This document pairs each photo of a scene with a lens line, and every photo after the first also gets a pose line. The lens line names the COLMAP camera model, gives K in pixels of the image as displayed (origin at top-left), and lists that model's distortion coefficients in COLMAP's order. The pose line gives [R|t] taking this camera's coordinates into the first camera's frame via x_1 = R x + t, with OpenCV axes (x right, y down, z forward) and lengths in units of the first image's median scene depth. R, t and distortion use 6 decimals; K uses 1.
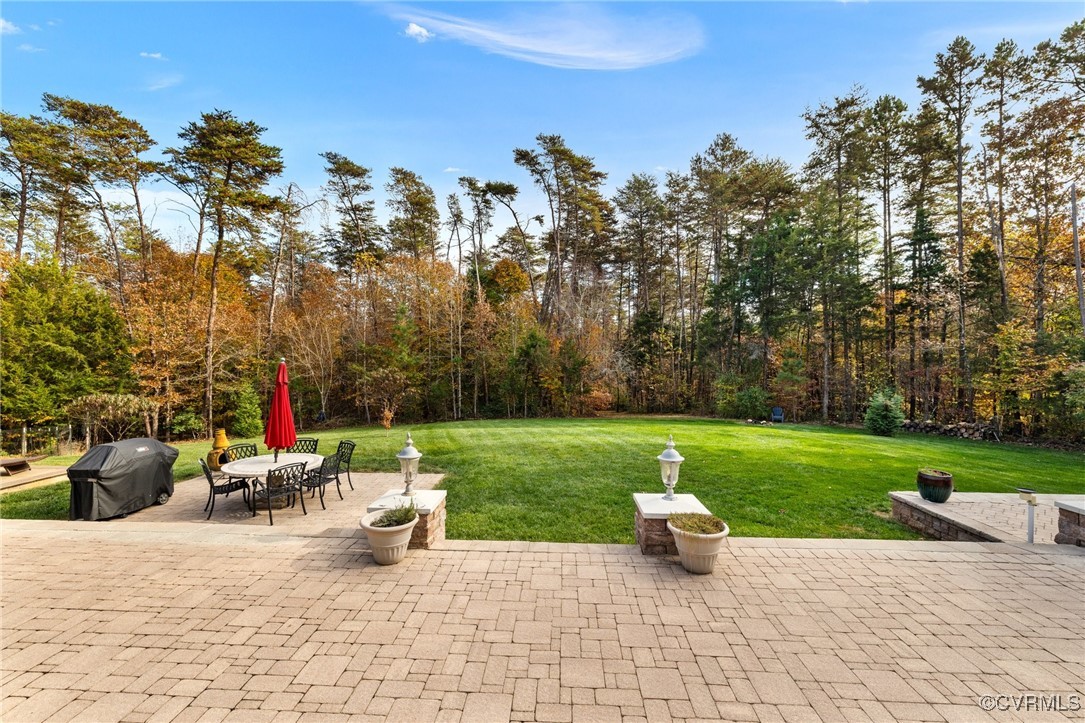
lens RADIAL K [[466.4, 0, 532.2], [0, 466.4, 358.6], [0, 0, 1]] dist [0.002219, -0.000274]
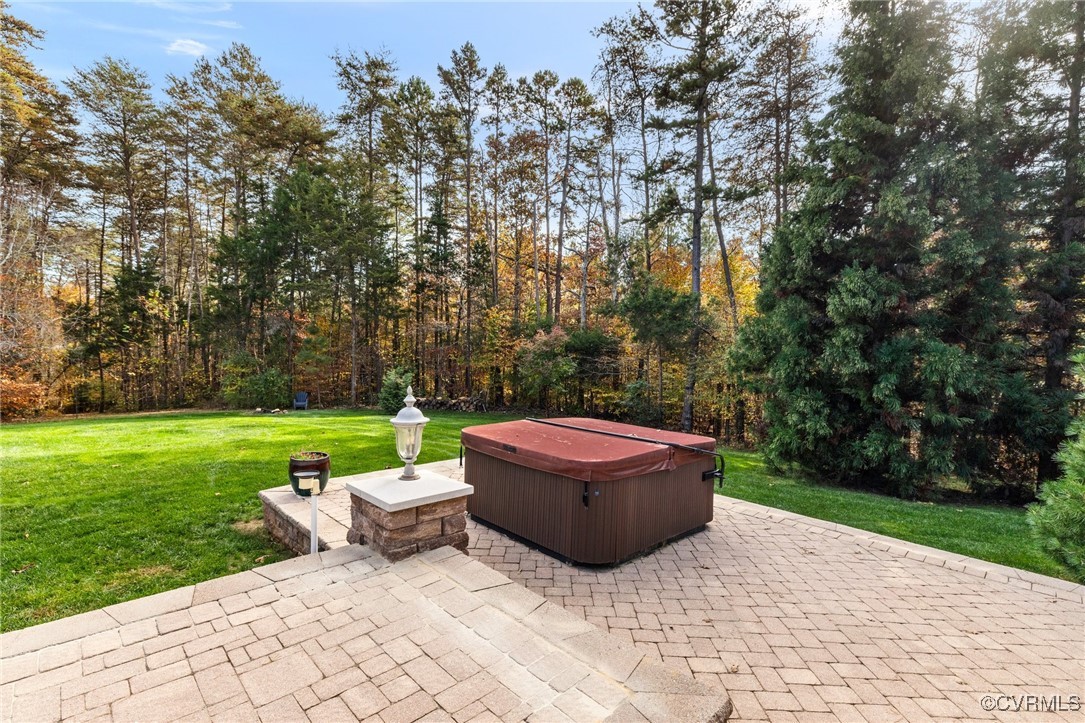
lens RADIAL K [[466.4, 0, 553.0], [0, 466.4, 377.2], [0, 0, 1]] dist [0.002219, -0.000274]
pose [[0.677017, -0.020890, 0.735671, 0.230804], [-0.018925, 0.998772, 0.045777, 0.031813], [-0.735724, -0.044915, 0.675790, 0.090761]]
